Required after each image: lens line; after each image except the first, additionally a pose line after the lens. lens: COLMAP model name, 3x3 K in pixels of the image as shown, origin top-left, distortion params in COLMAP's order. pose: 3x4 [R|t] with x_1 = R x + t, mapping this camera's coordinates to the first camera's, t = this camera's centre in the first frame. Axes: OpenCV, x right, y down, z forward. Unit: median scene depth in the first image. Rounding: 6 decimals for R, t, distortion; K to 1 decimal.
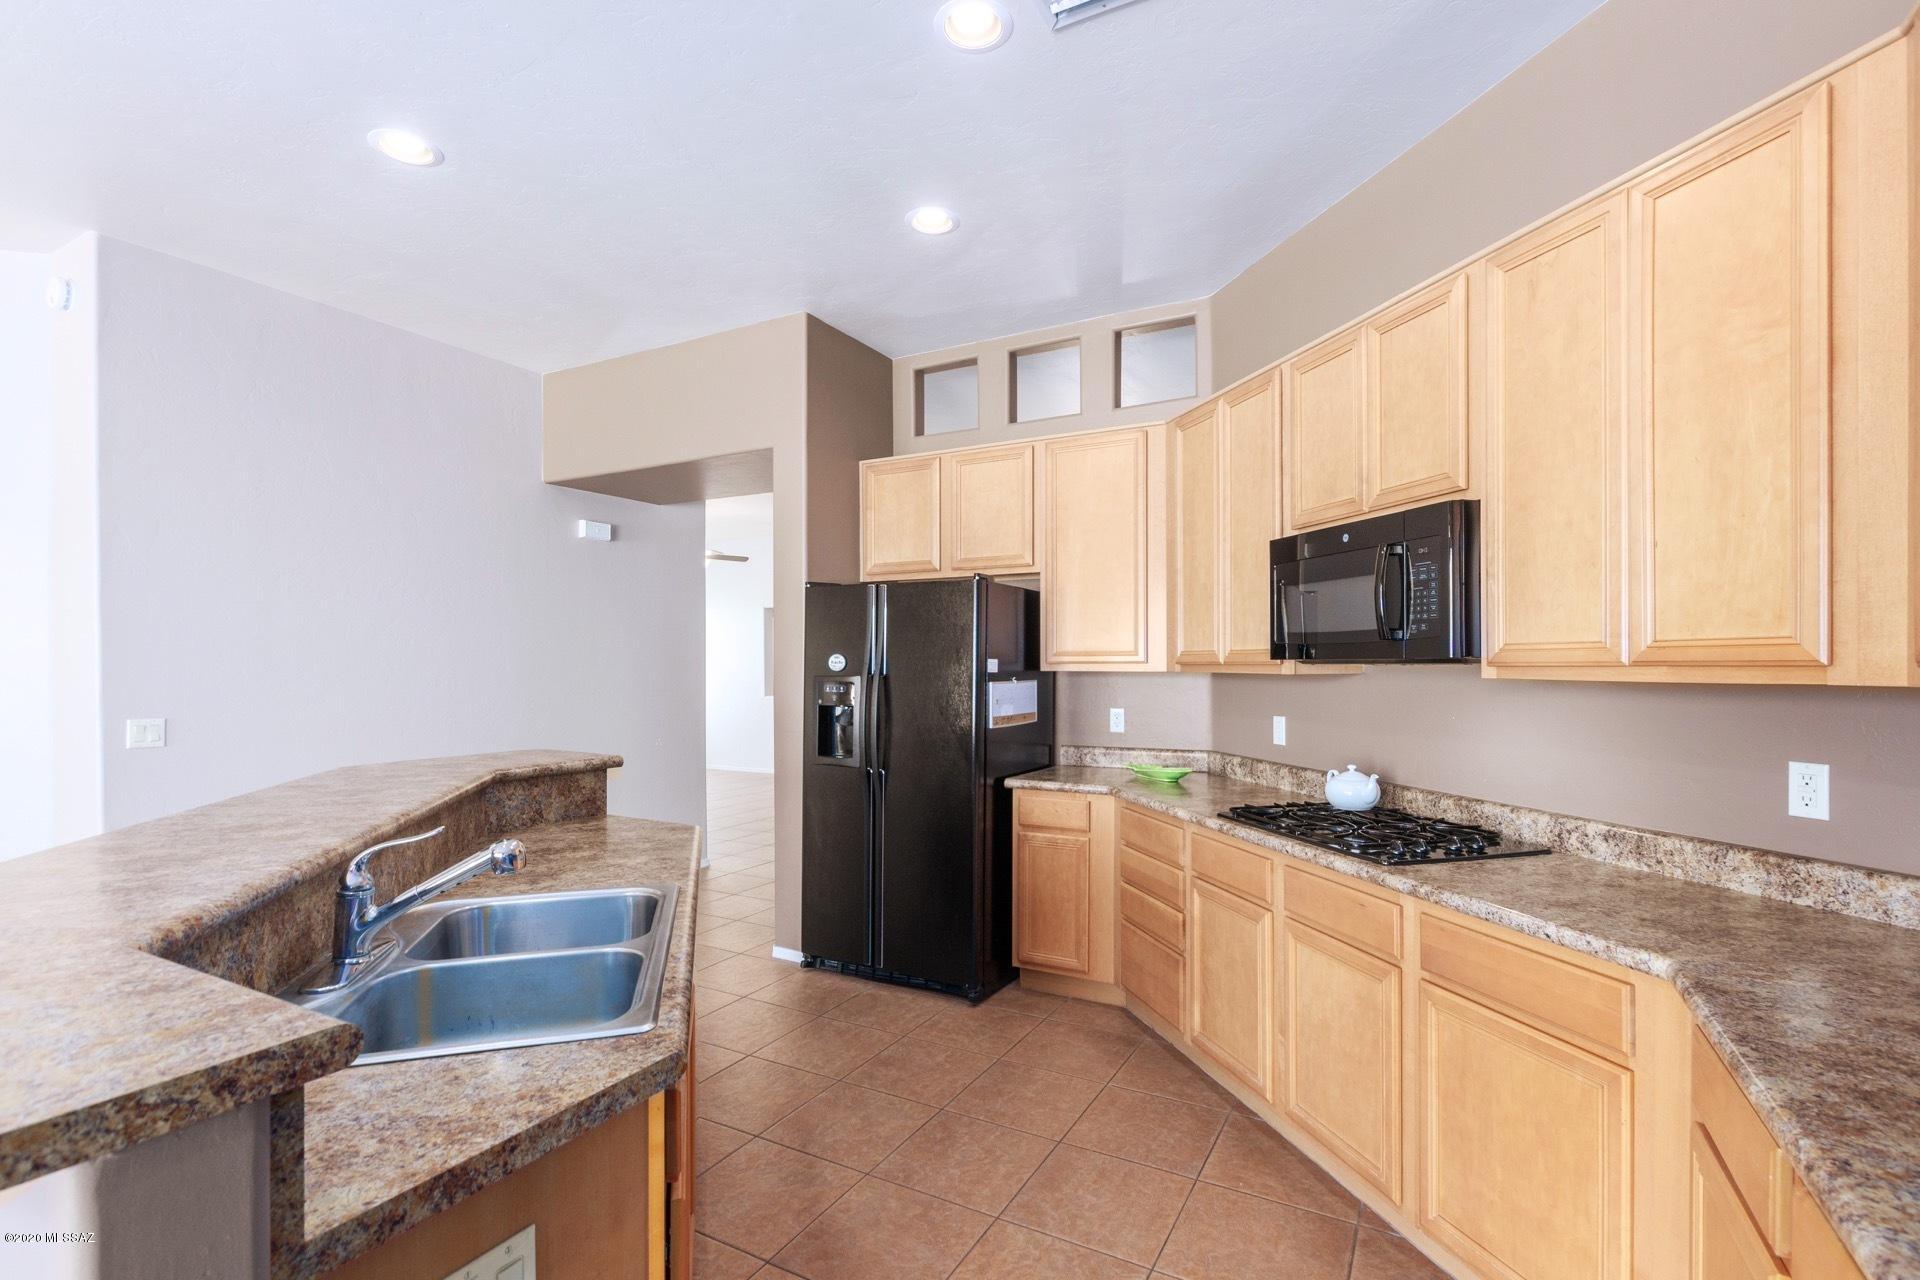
lens RADIAL K [[887.3, 0, 963.6], [0, 887.3, 665.1], [0, 0, 1]] dist [-0.005595, -0.000633]
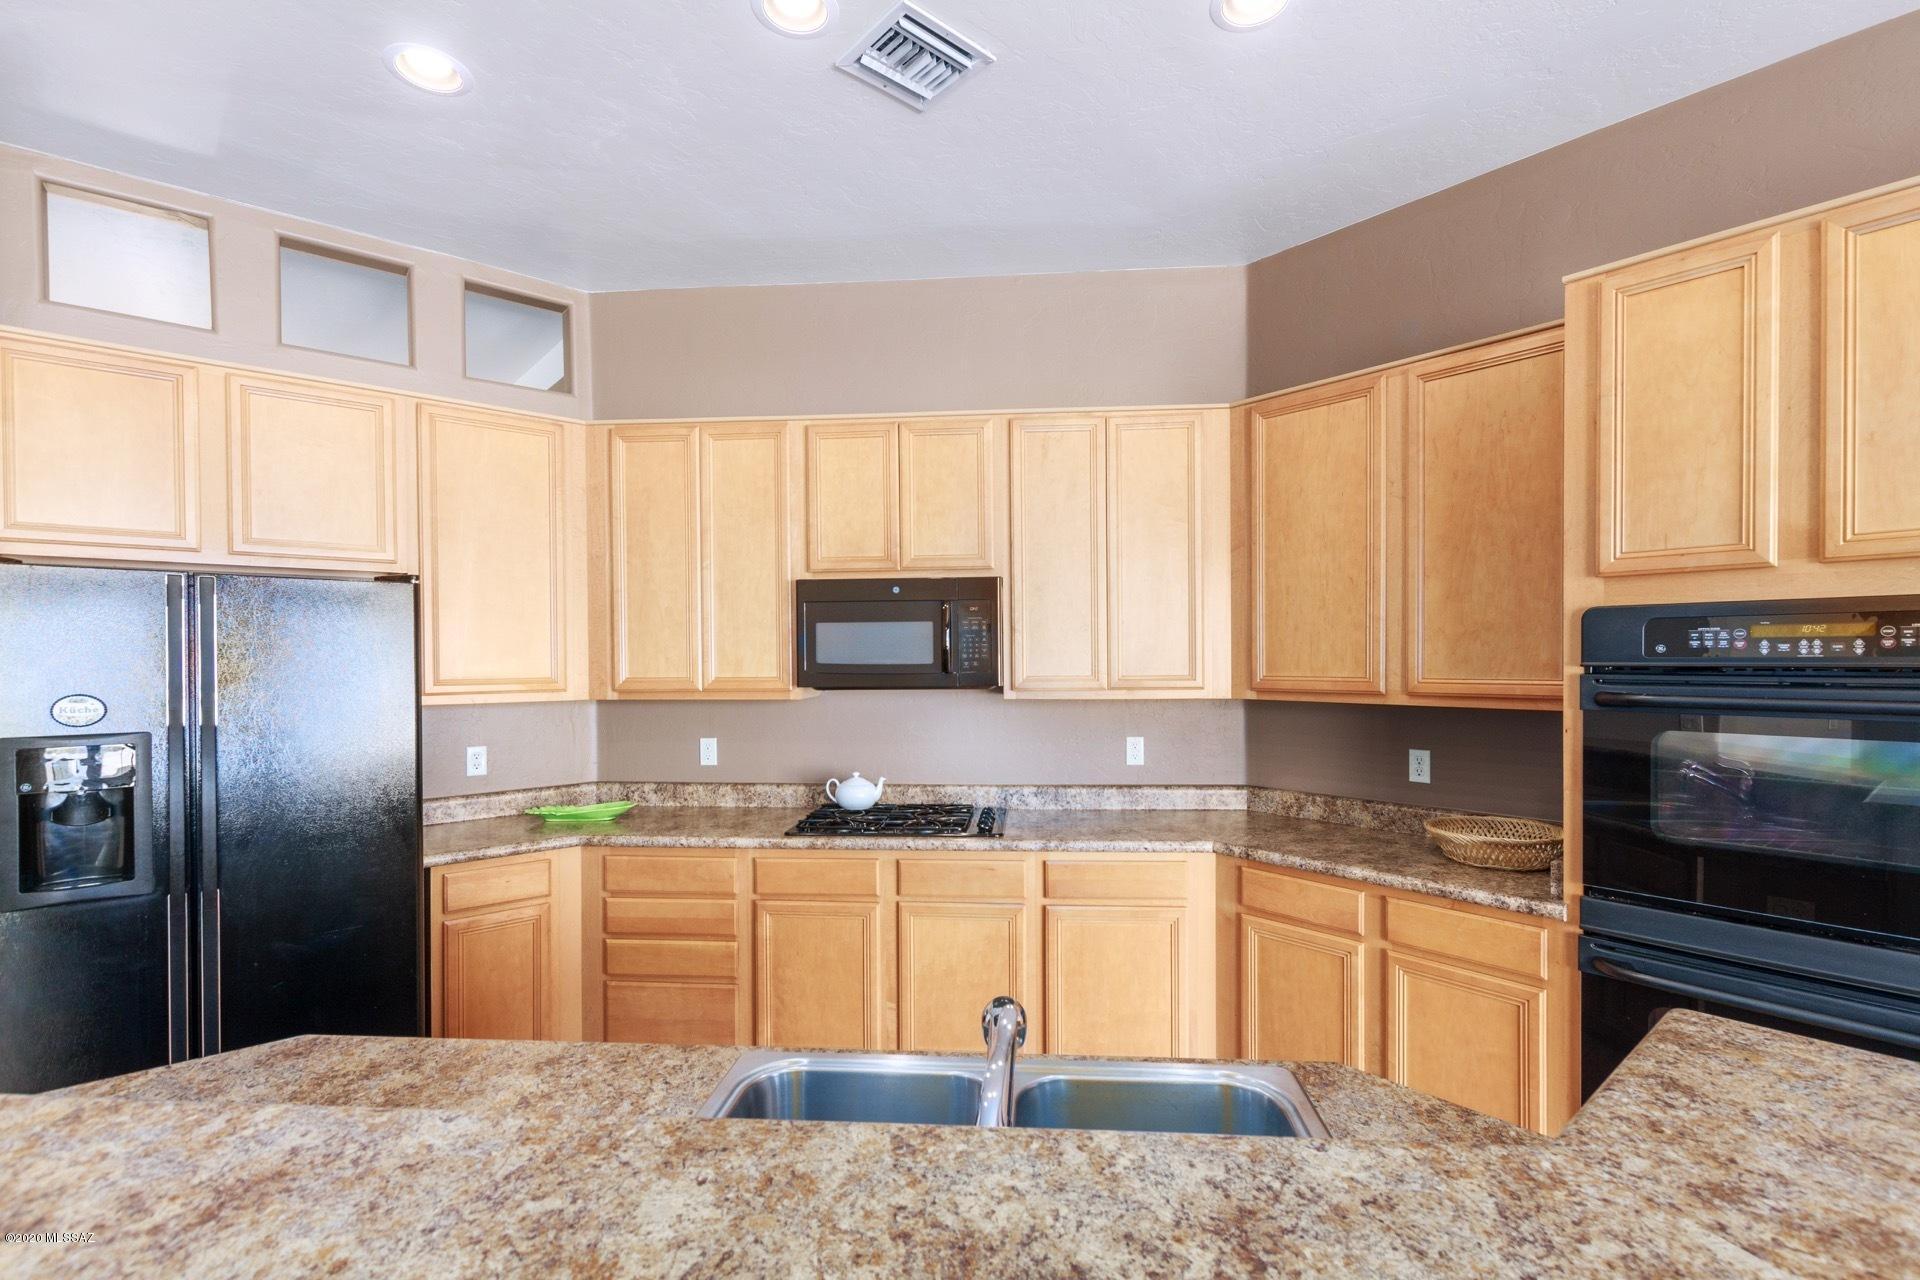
lens RADIAL K [[885.0, 0, 960.6], [0, 885.0, 666.7], [0, 0, 1]] dist [0.011473, -0.007886]
pose [[0.340259, -0.010405, 0.940274, -0.524345], [0.007876, 0.999935, 0.008215, -0.032976], [-0.940299, 0.004610, 0.340319, 0.358997]]
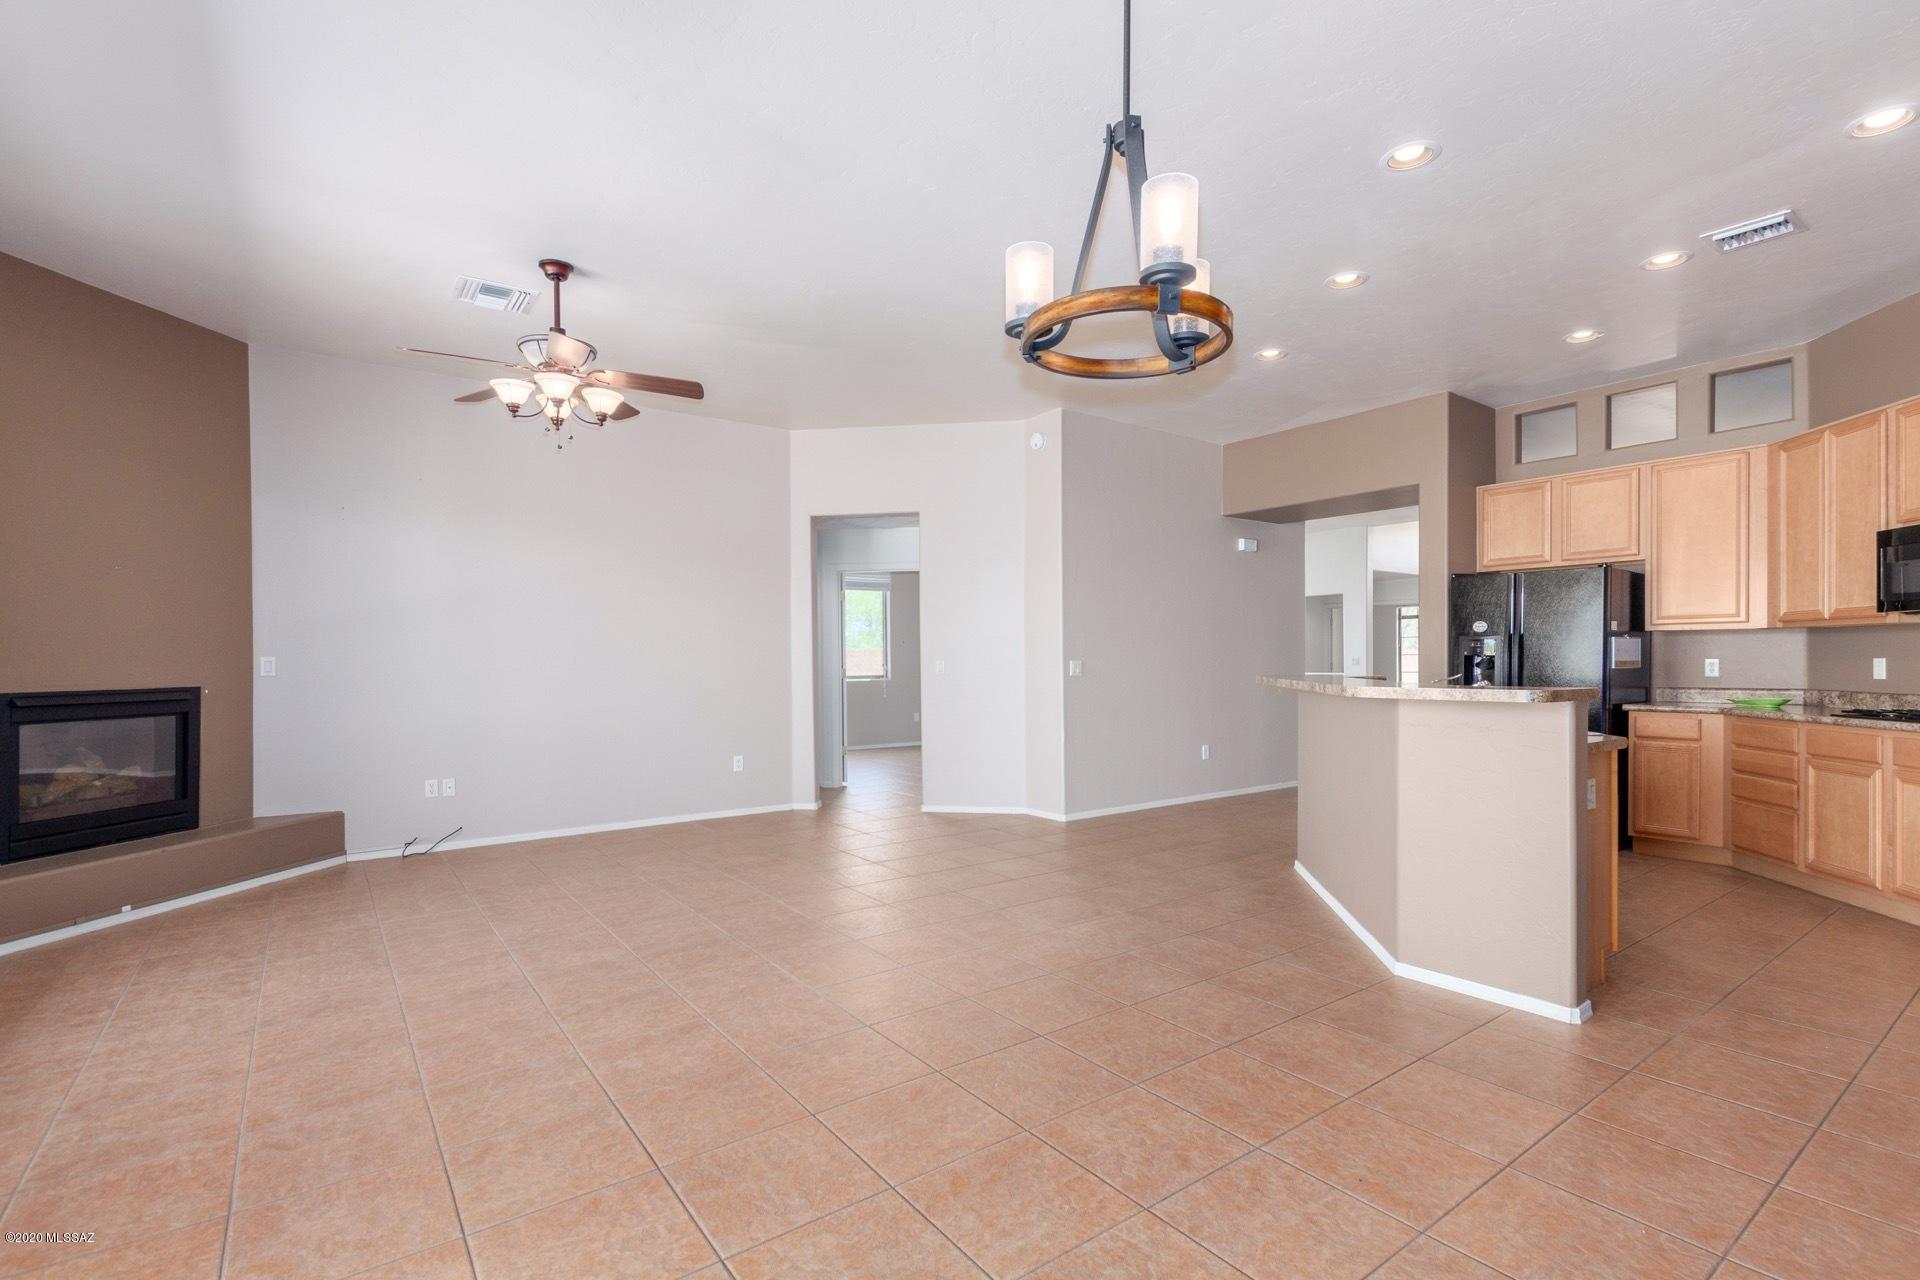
lens RADIAL K [[885.0, 0, 960.6], [0, 885.0, 666.7], [0, 0, 1]] dist [0.011473, -0.007886]
pose [[0.908079, 0.001315, -0.418797, -0.346369], [0.001733, 0.999975, 0.006898, 0.058790], [0.418796, -0.006989, 0.908054, -0.809230]]
